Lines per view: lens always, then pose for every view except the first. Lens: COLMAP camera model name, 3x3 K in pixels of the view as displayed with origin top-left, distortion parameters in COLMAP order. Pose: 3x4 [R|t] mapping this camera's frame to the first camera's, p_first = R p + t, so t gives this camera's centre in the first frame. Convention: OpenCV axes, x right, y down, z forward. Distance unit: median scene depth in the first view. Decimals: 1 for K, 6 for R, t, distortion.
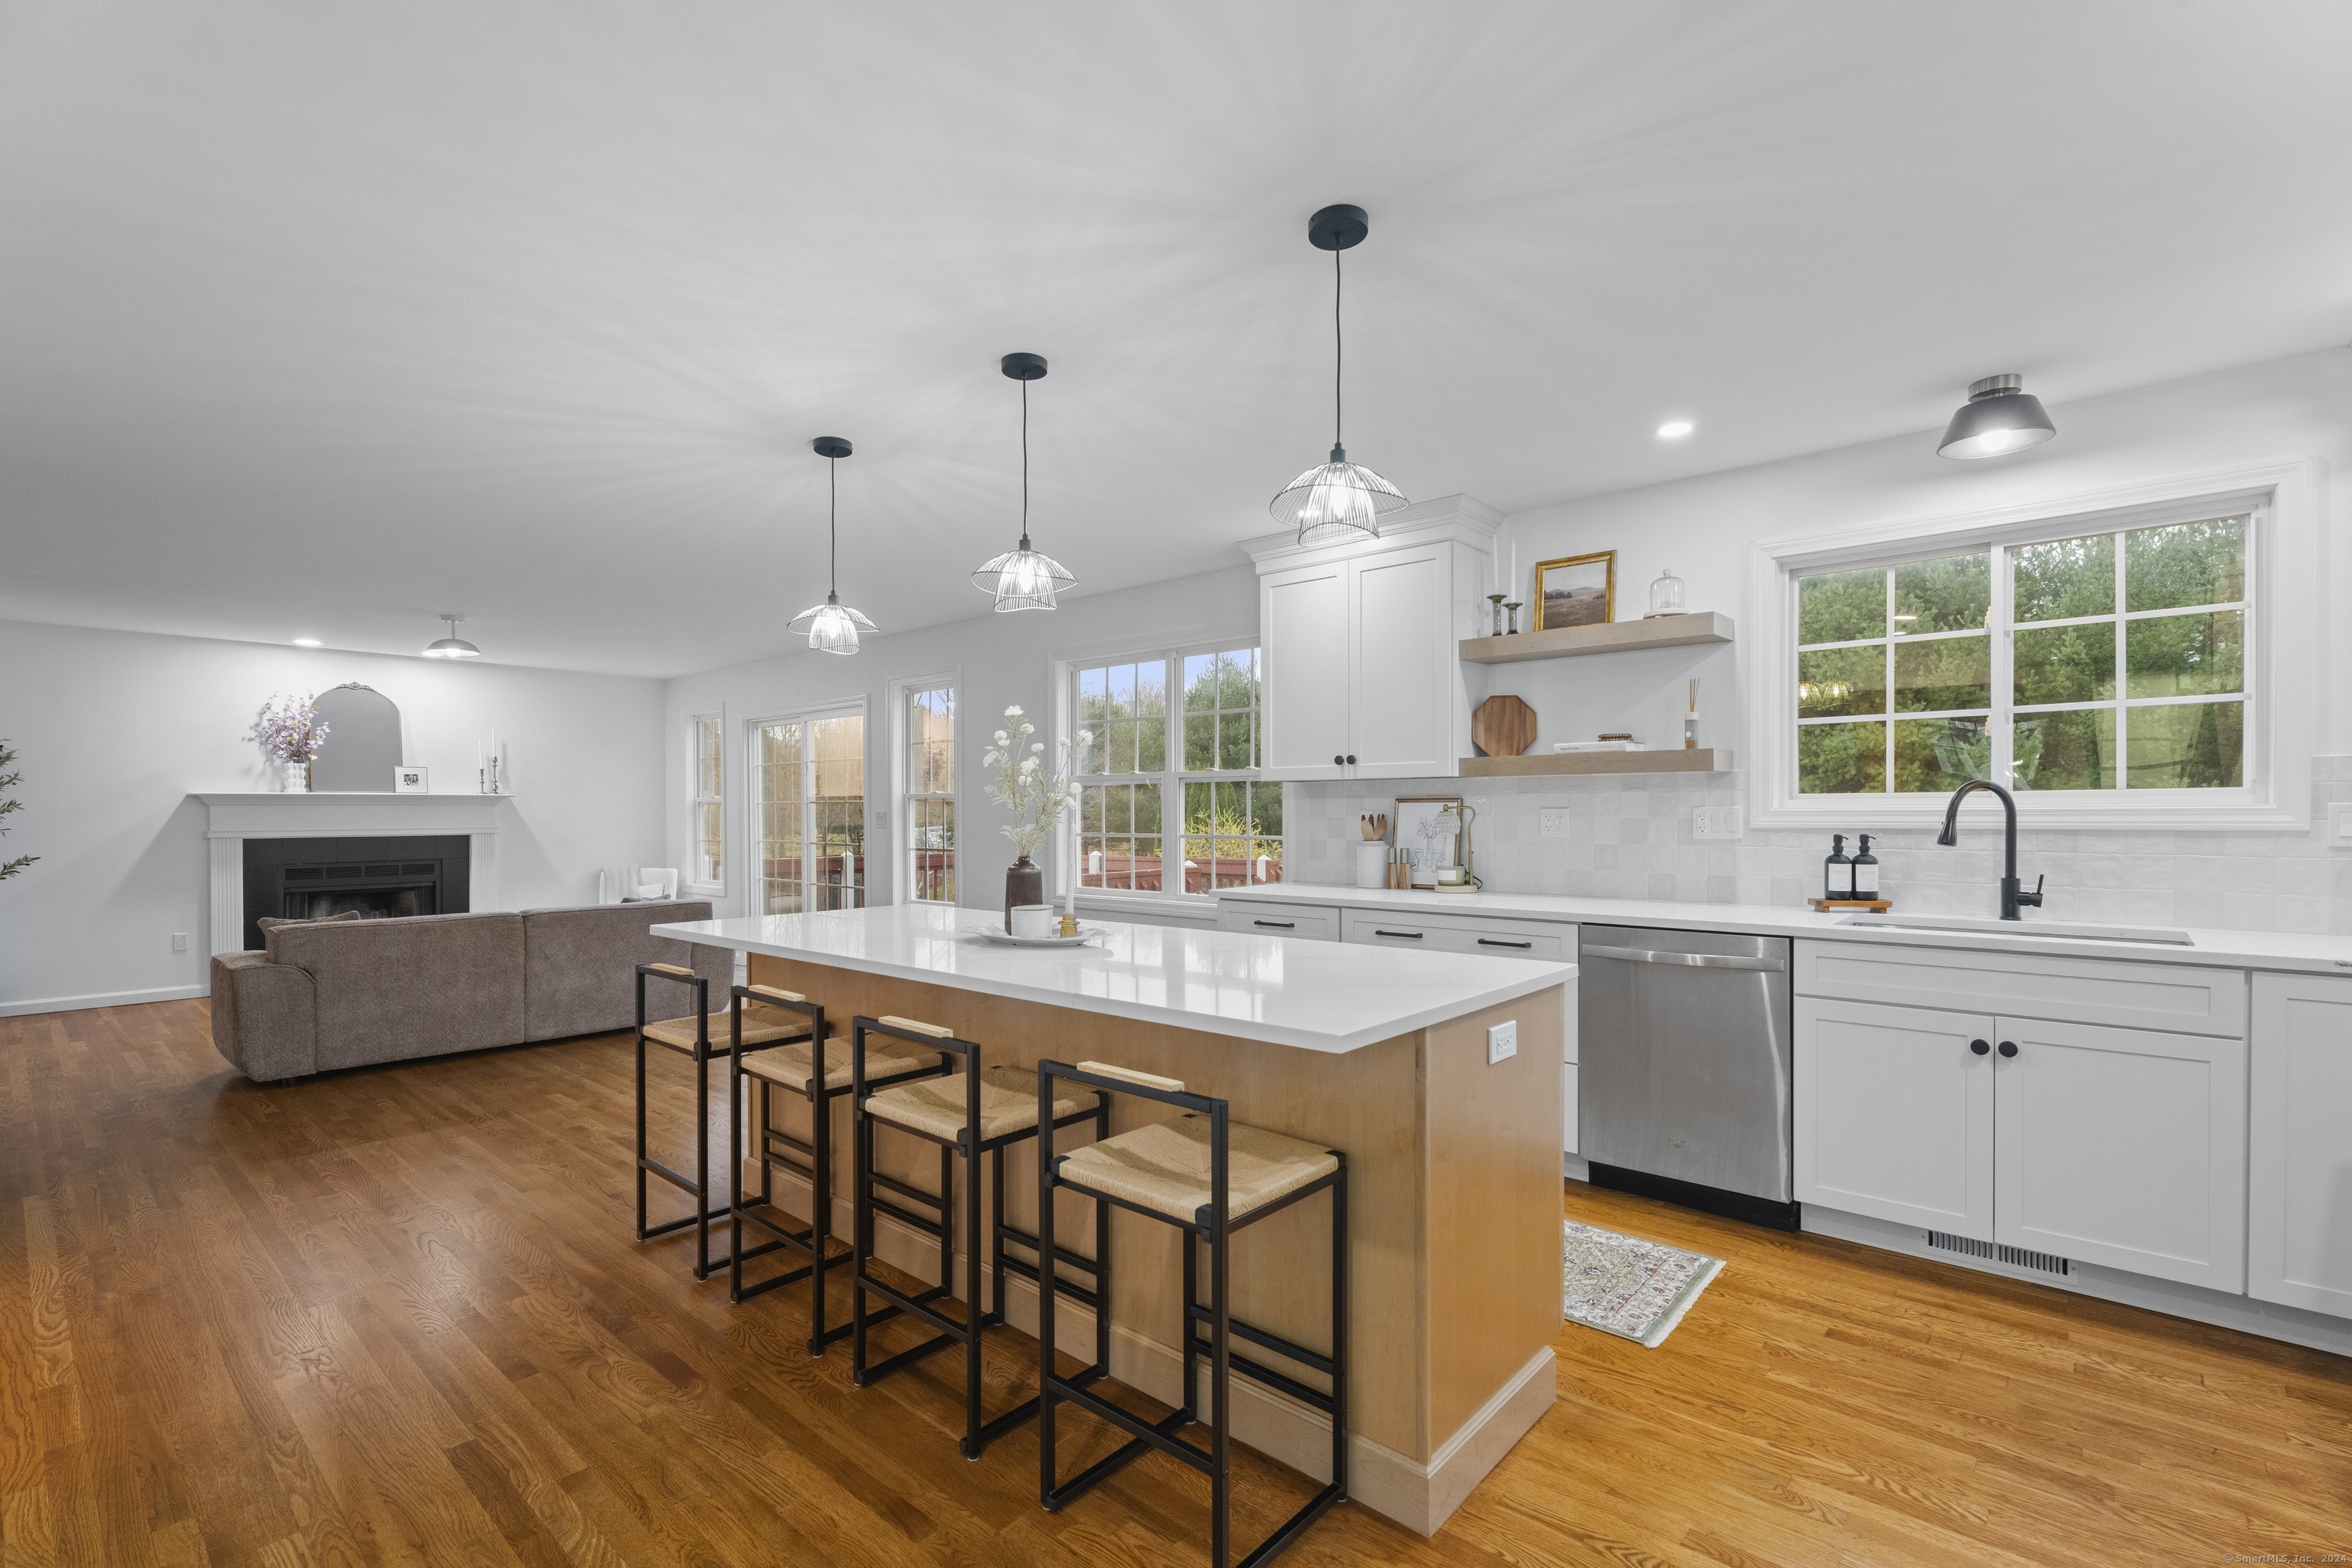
lens RADIAL K [[1046.0, 0, 1178.2], [0, 1046.0, 817.3], [0, 0, 1]] dist [0.001553, -0.000892]
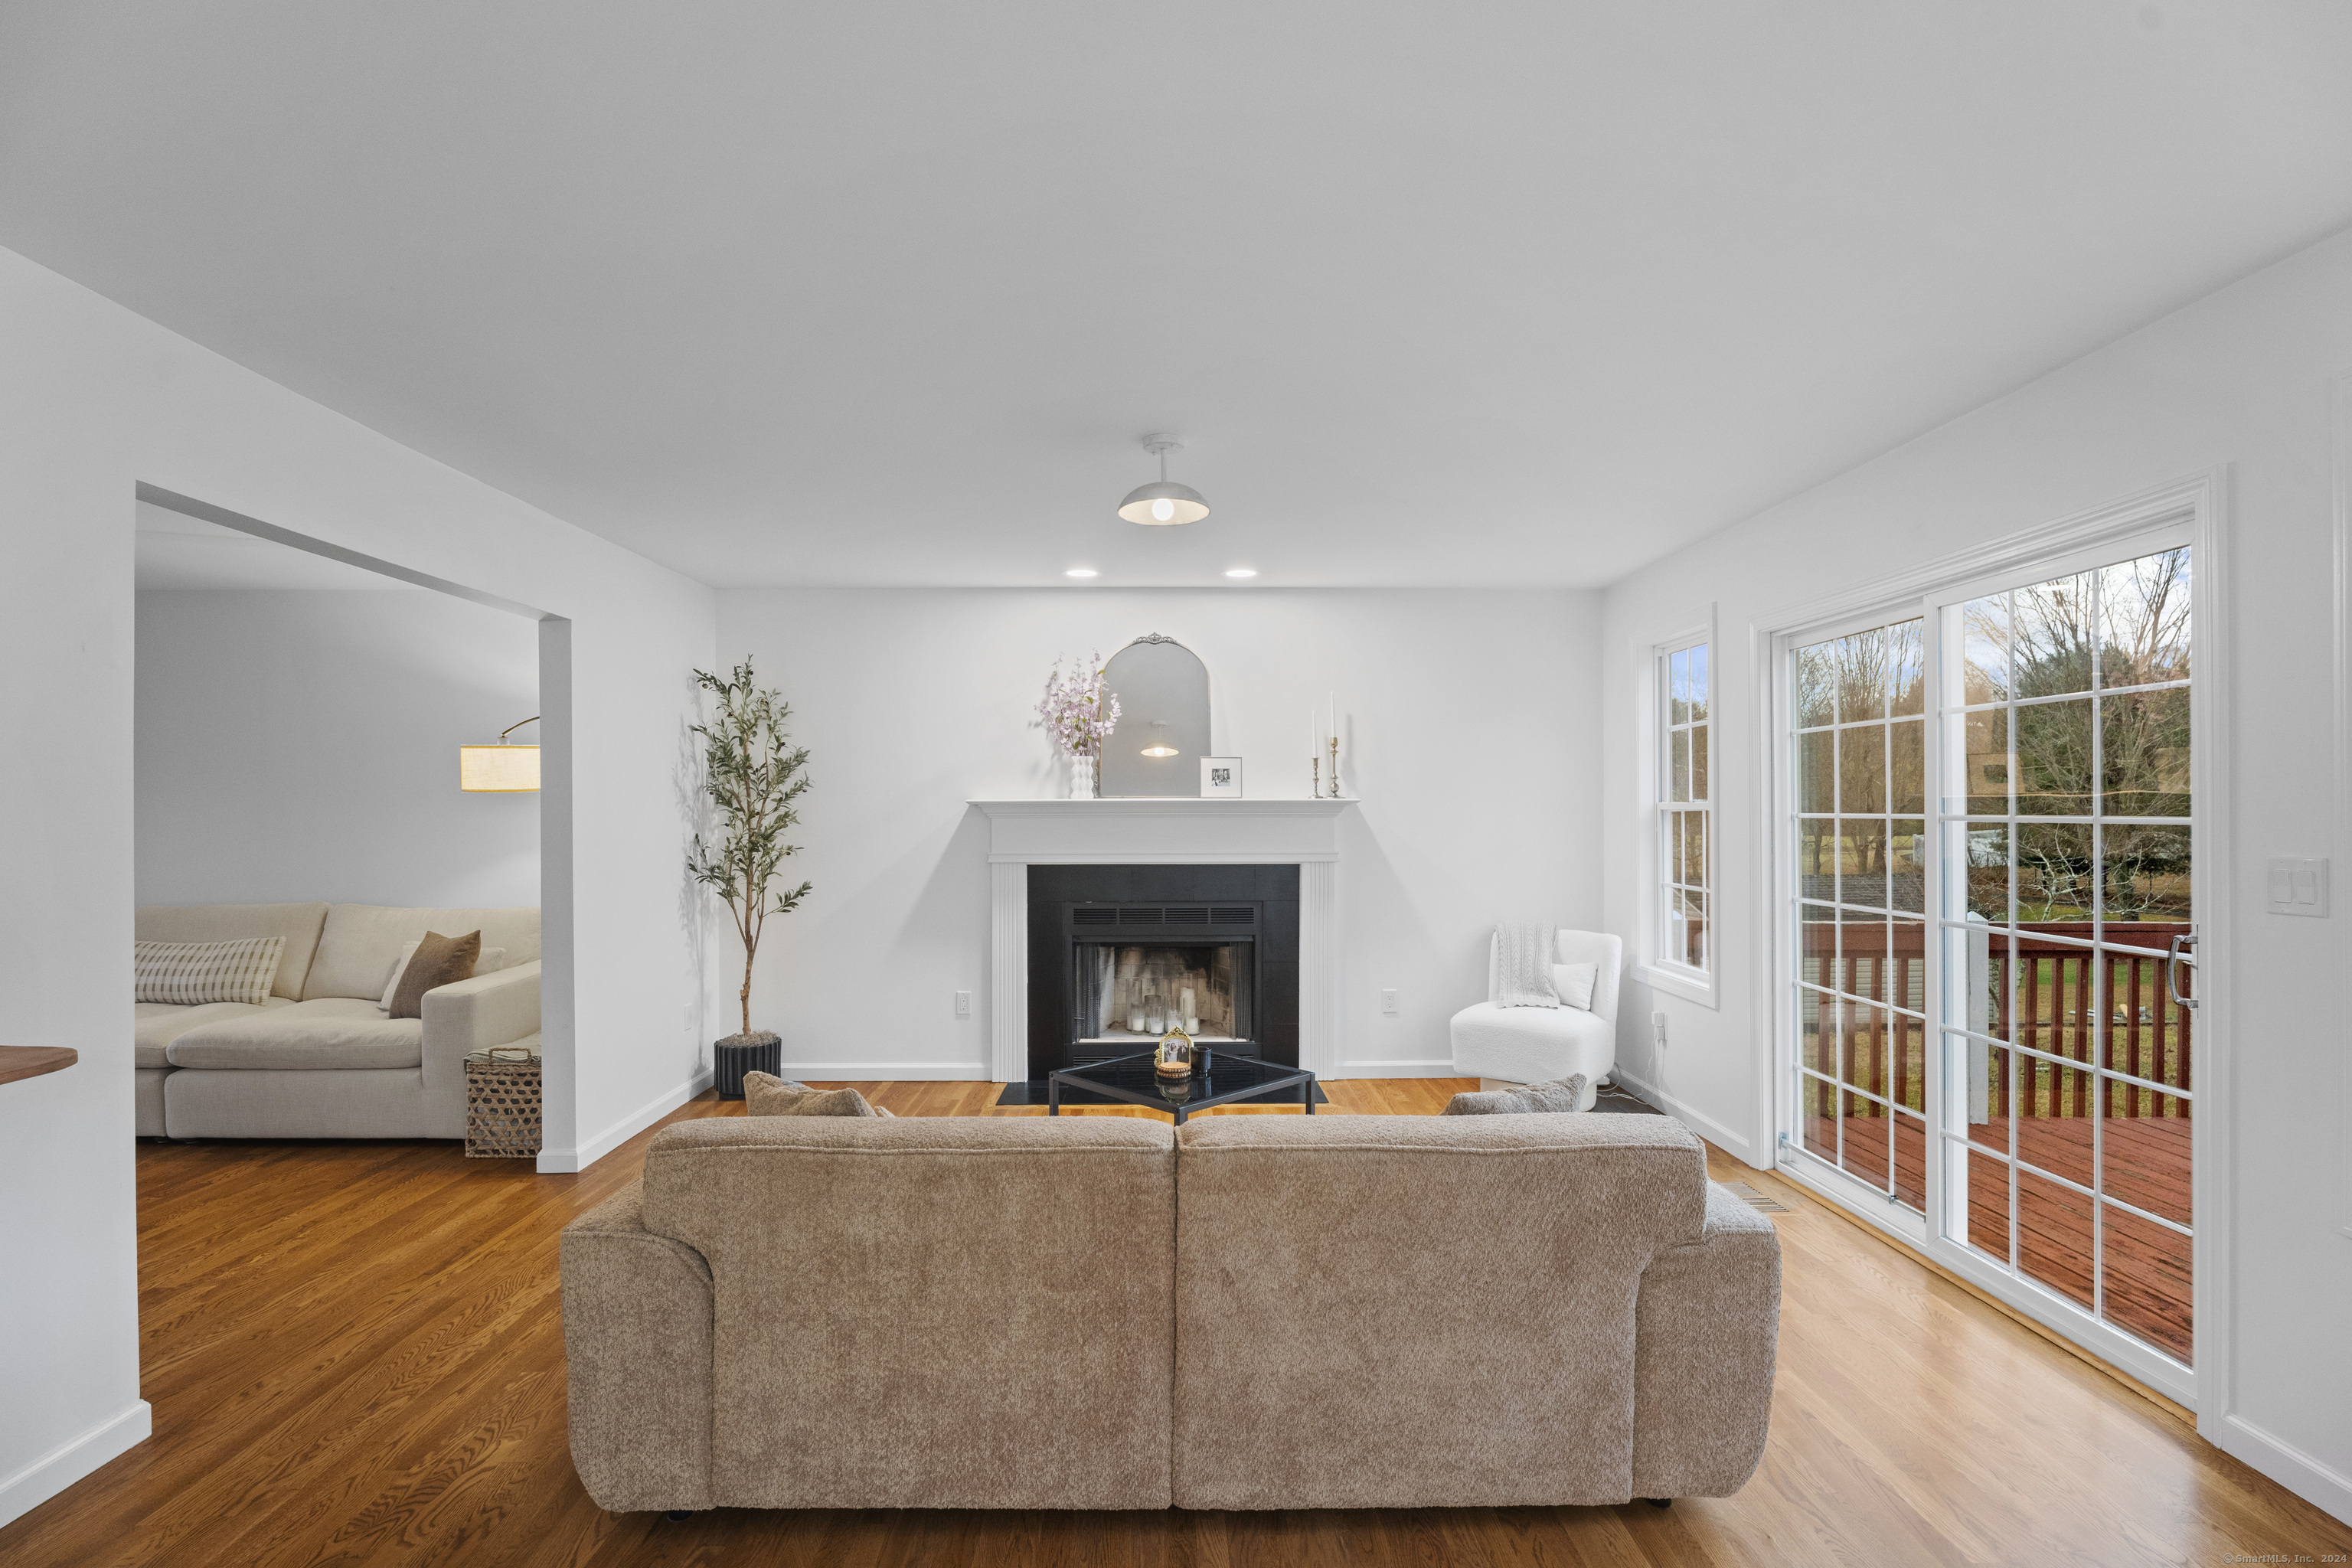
lens RADIAL K [[1126.8, 0, 1171.1], [0, 1126.8, 805.5], [0, 0, 1]] dist [-0.007943, -0.000077]
pose [[0.666739, 0.000222, -0.745291, -0.273689], [-0.005999, 0.999969, -0.005069, -0.017144], [0.745267, 0.007851, 0.666720, 0.596655]]
